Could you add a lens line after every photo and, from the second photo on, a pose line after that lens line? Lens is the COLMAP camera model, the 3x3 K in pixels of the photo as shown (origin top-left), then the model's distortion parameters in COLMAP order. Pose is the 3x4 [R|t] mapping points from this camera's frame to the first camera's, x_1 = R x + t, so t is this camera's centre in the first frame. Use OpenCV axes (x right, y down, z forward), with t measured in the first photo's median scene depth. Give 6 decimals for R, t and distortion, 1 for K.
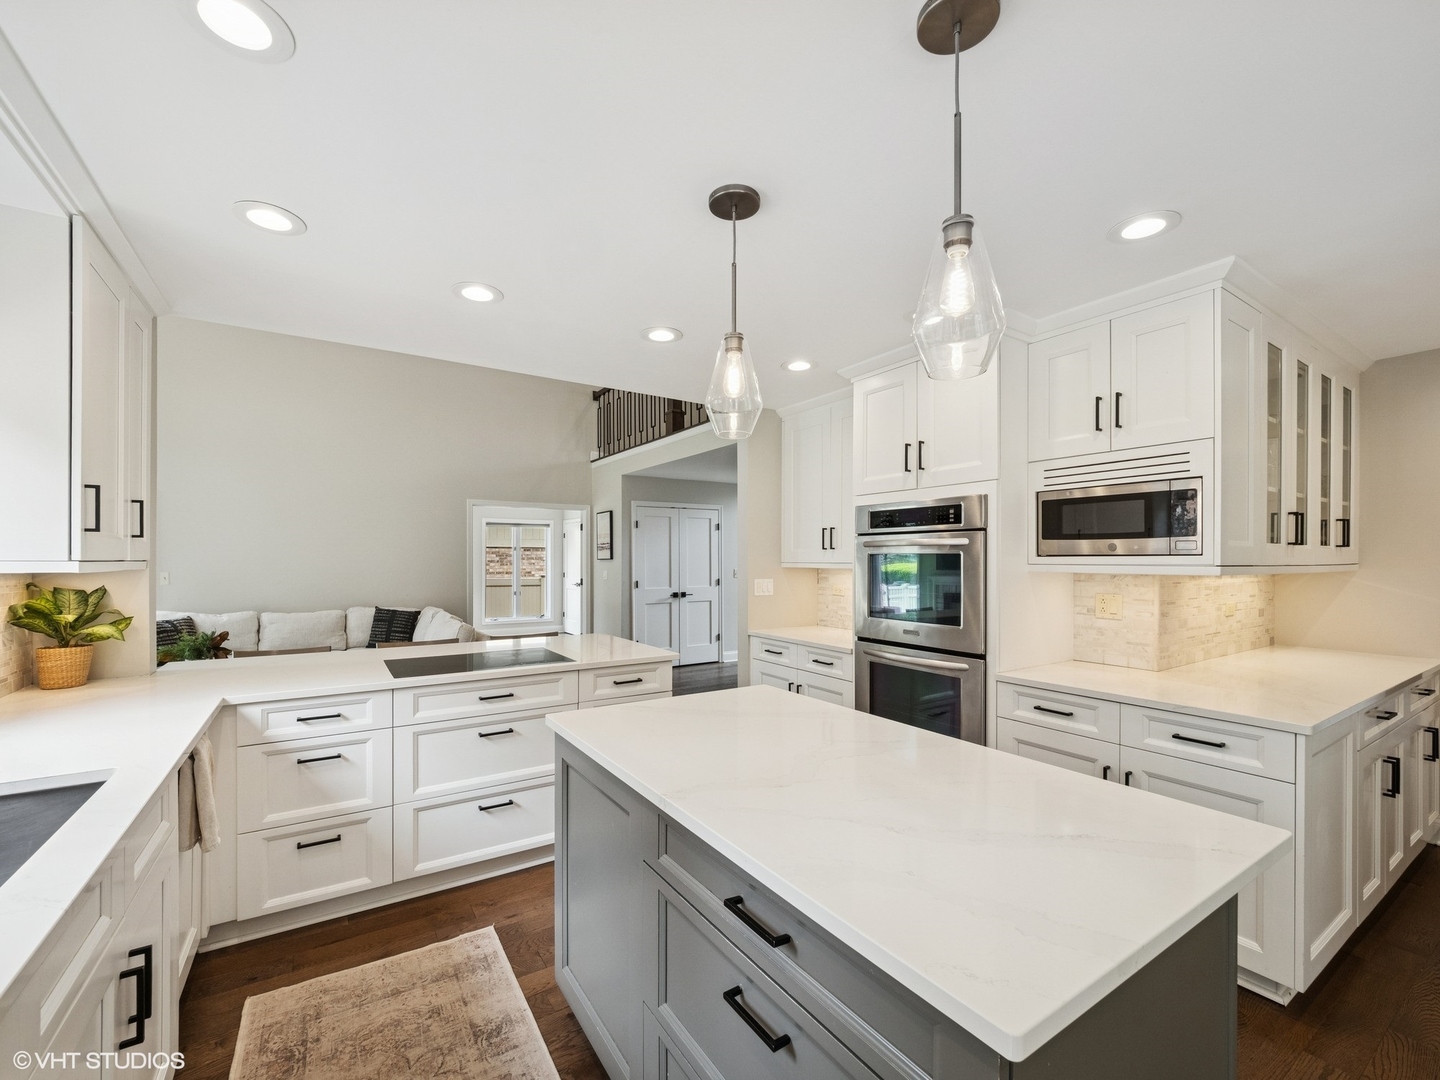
lens RADIAL K [[605.1, 0, 708.0], [0, 605.1, 560.3], [0, 0, 1]] dist [-0.015567, 0.002901]
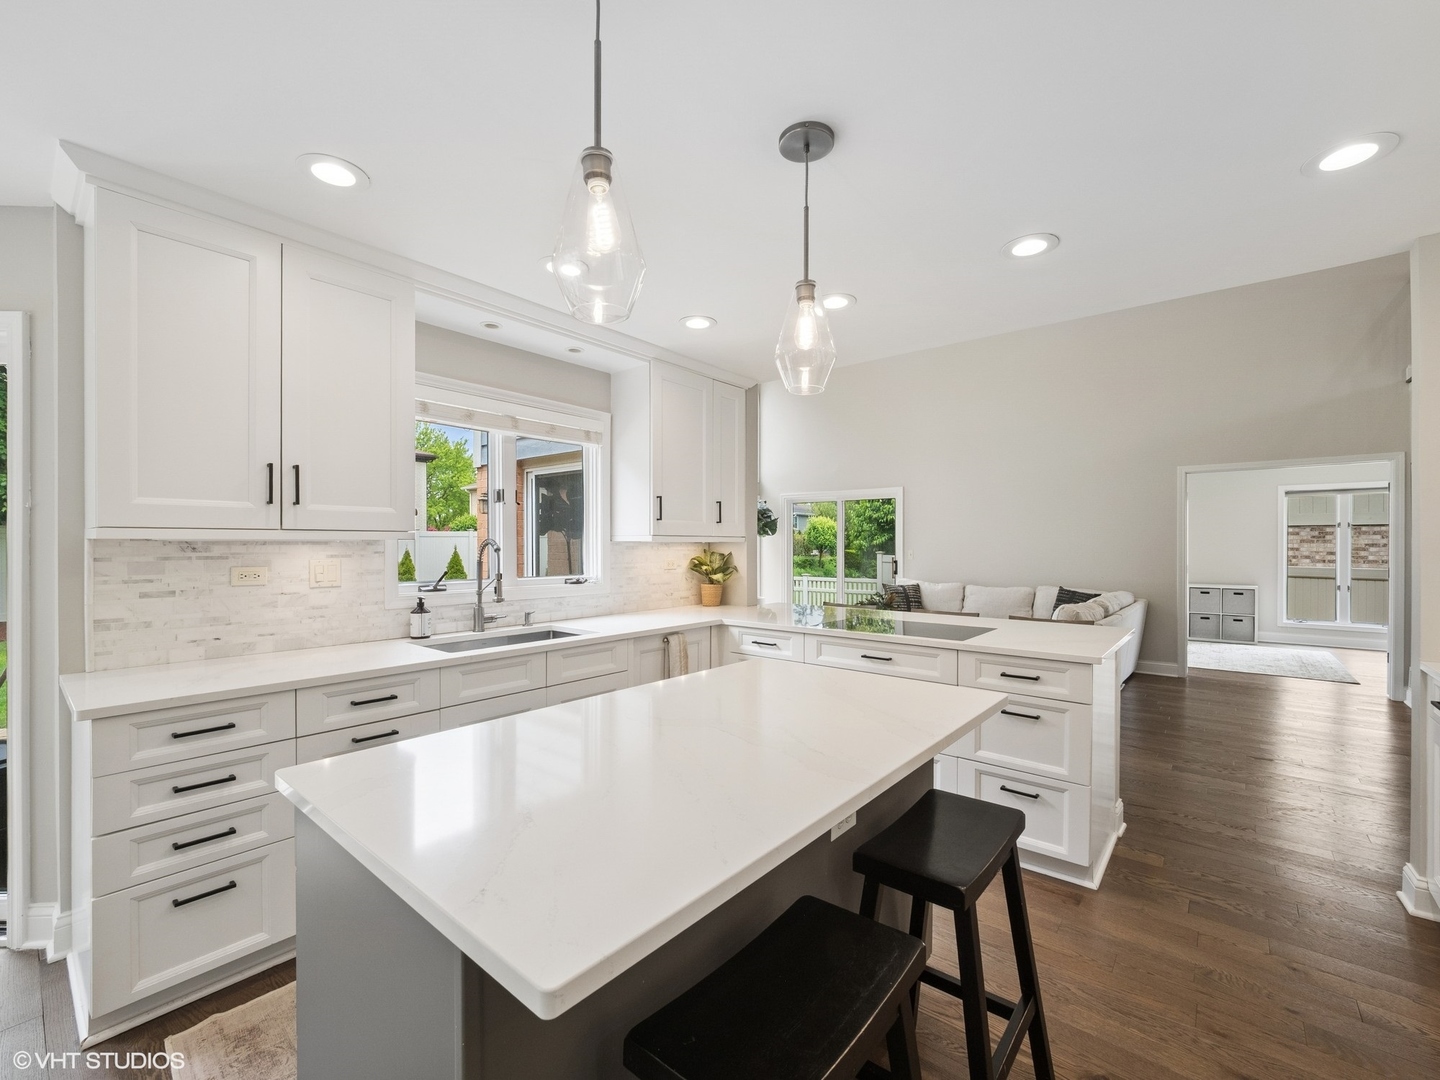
lens RADIAL K [[605.1, 0, 713.0], [0, 605.1, 540.0], [0, 0, 1]] dist [-0.015567, 0.002901]
pose [[0.290578, -0.009441, -0.956805, 0.664943], [-0.000062, 0.999951, -0.009885, 0.026745], [0.956851, 0.002932, 0.290563, 0.436954]]
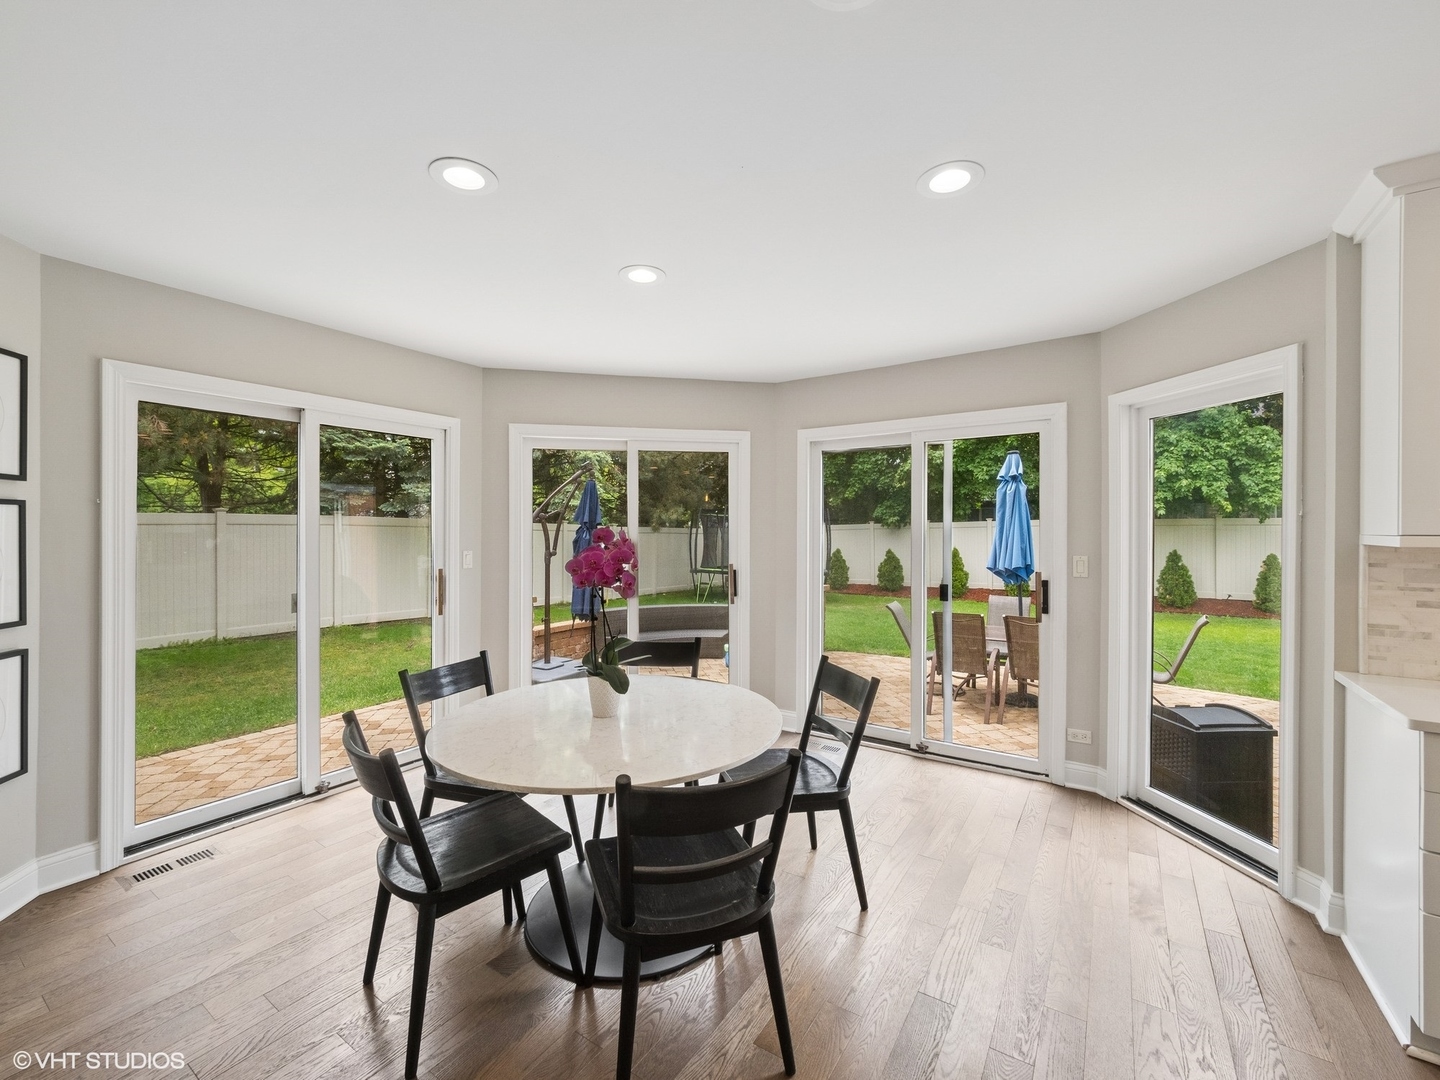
lens RADIAL K [[605.1, 0, 726.8], [0, 605.1, 527.6], [0, 0, 1]] dist [-0.015567, 0.002901]
pose [[-0.915049, -0.005529, -0.403305, 0.794632], [-0.004836, 0.999985, -0.002737, 0.000396], [0.403314, -0.000554, -0.915062, 0.264718]]
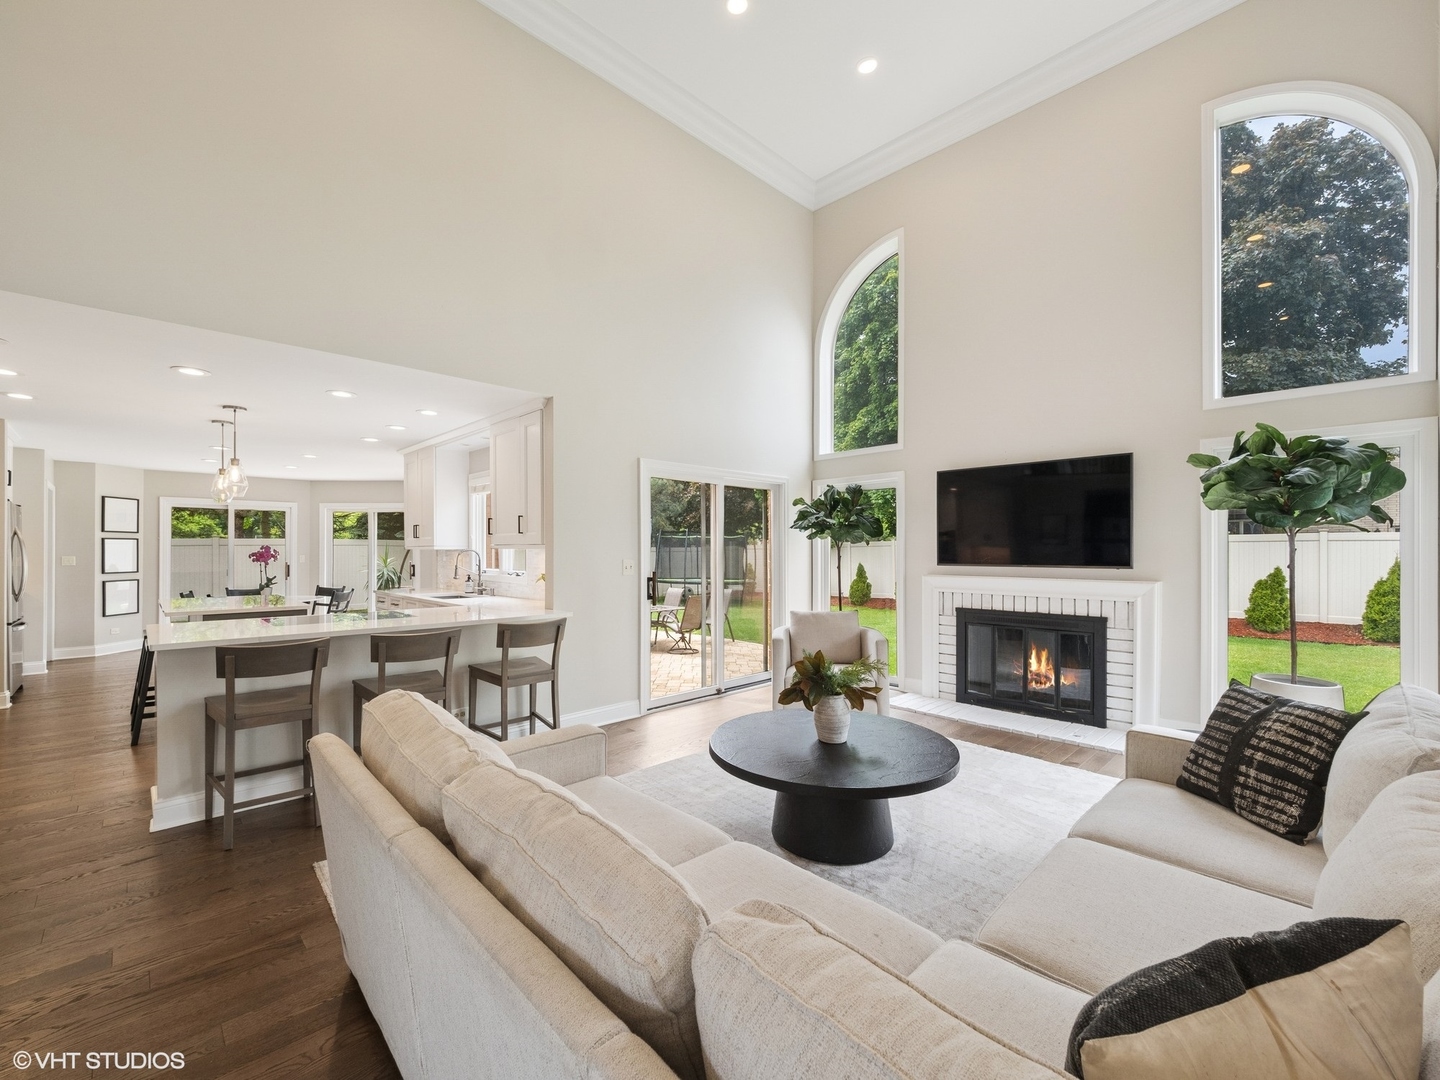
lens RADIAL K [[605.1, 0, 713.8], [0, 605.1, 544.7], [0, 0, 1]] dist [-0.015567, 0.002901]
pose [[-0.979248, -0.000511, -0.202665, -1.086978], [0.000749, 0.999981, -0.006141, 0.019503], [0.202664, -0.006165, -0.979229, 2.958125]]
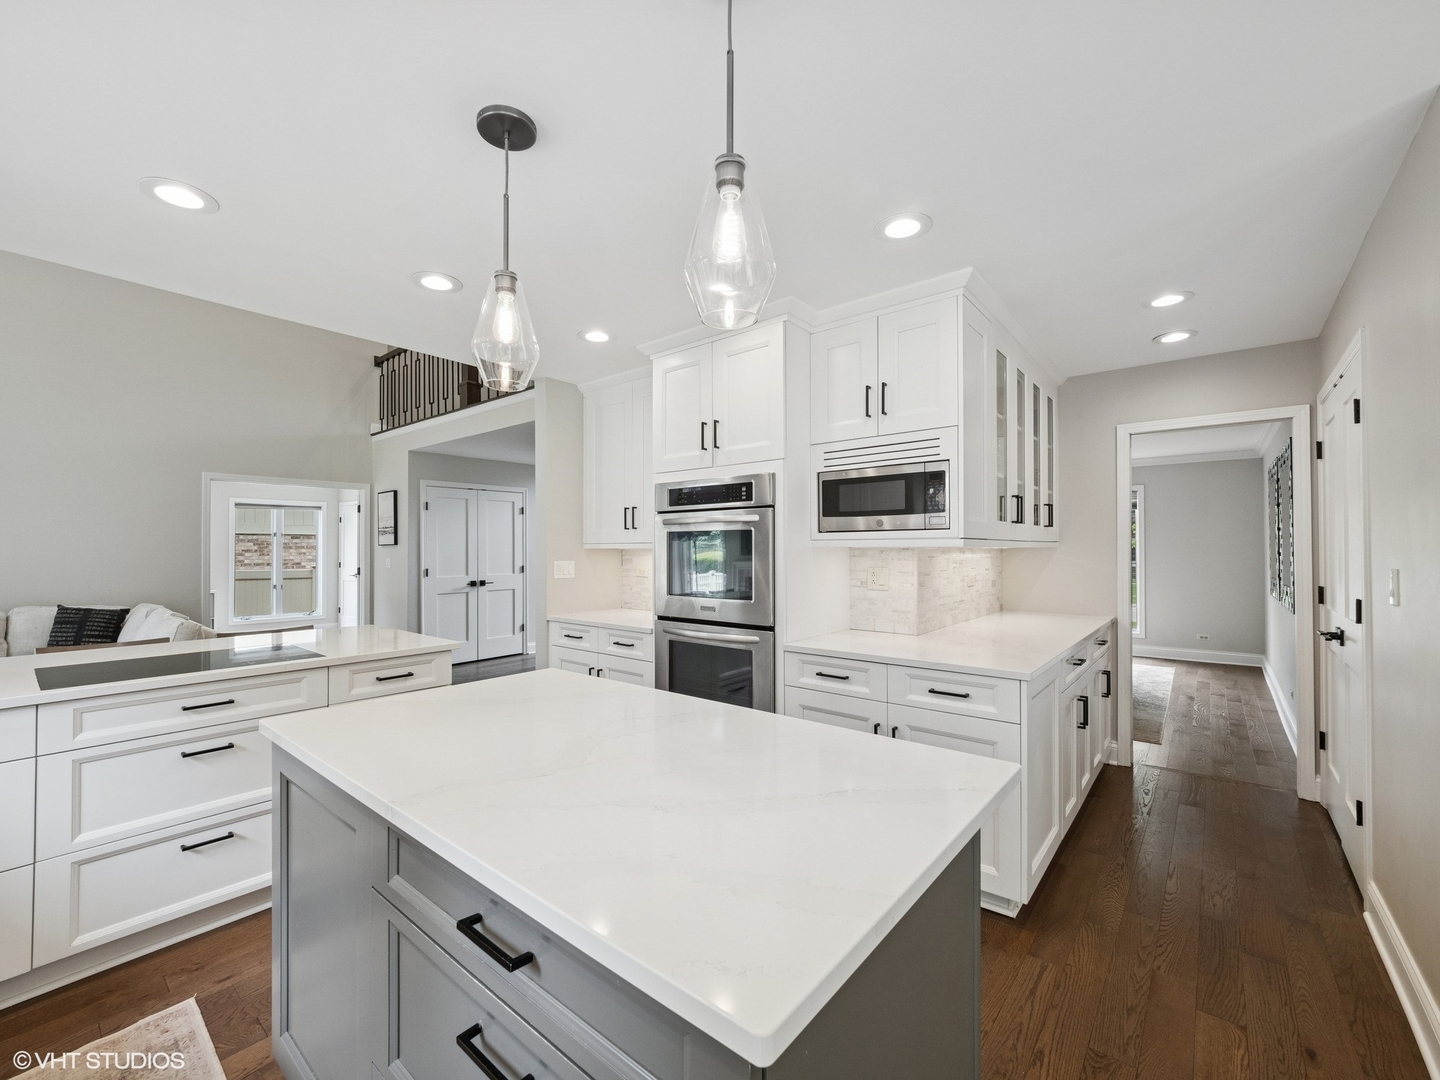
lens RADIAL K [[605.1, 0, 706.1], [0, 605.1, 543.7], [0, 0, 1]] dist [-0.015567, 0.002901]
pose [[0.954546, -0.002526, 0.298052, 0.042057], [0.005348, 0.999948, -0.008653, 0.023963], [-0.298015, 0.009854, 0.954510, 0.047281]]
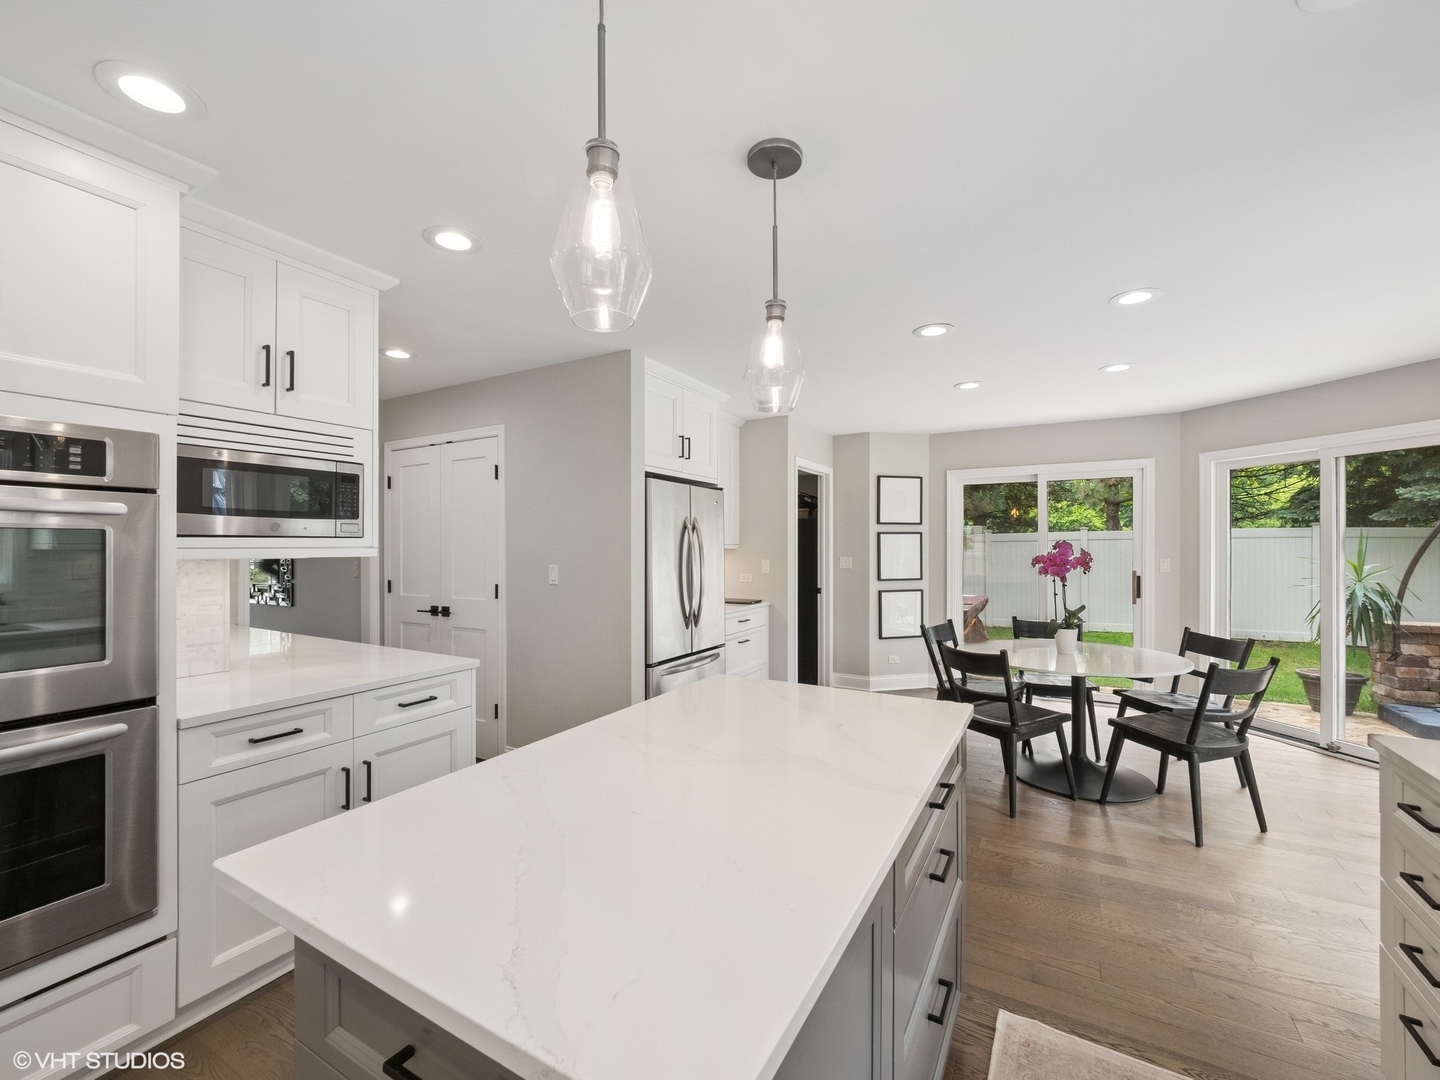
lens RADIAL K [[605.1, 0, 707.3], [0, 605.1, 541.2], [0, 0, 1]] dist [-0.015567, 0.002901]
pose [[-0.448290, 0.006500, 0.893865, -0.371262], [0.004468, 0.999977, -0.005031, 0.005369], [-0.893877, 0.001739, -0.448309, 0.853744]]
